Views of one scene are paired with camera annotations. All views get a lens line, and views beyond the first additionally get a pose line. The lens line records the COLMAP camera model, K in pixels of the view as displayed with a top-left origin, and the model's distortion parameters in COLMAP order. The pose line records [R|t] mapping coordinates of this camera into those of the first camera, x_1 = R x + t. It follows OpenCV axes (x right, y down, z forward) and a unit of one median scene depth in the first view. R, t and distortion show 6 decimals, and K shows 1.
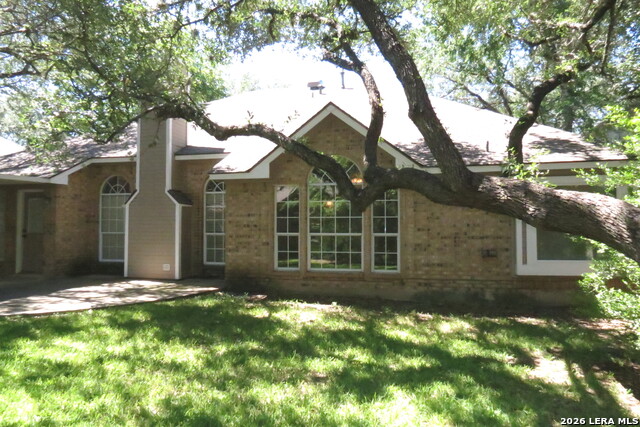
lens RADIAL K [[453.9, 0, 323.7], [0, 453.9, 215.2], [0, 0, 1]] dist [-0.023924, 0.005777]
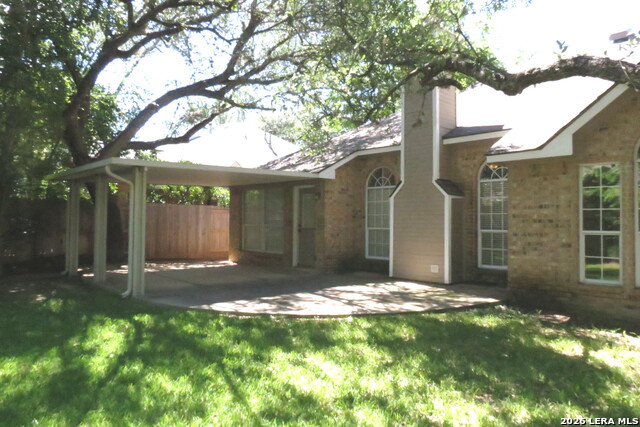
lens RADIAL K [[453.9, 0, 322.5], [0, 453.9, 213.7], [0, 0, 1]] dist [-0.023924, 0.005777]
pose [[0.839737, -0.007570, -0.542941, -0.064315], [0.011105, 0.999933, 0.003234, 0.004964], [0.542880, -0.008745, 0.839764, 0.178705]]
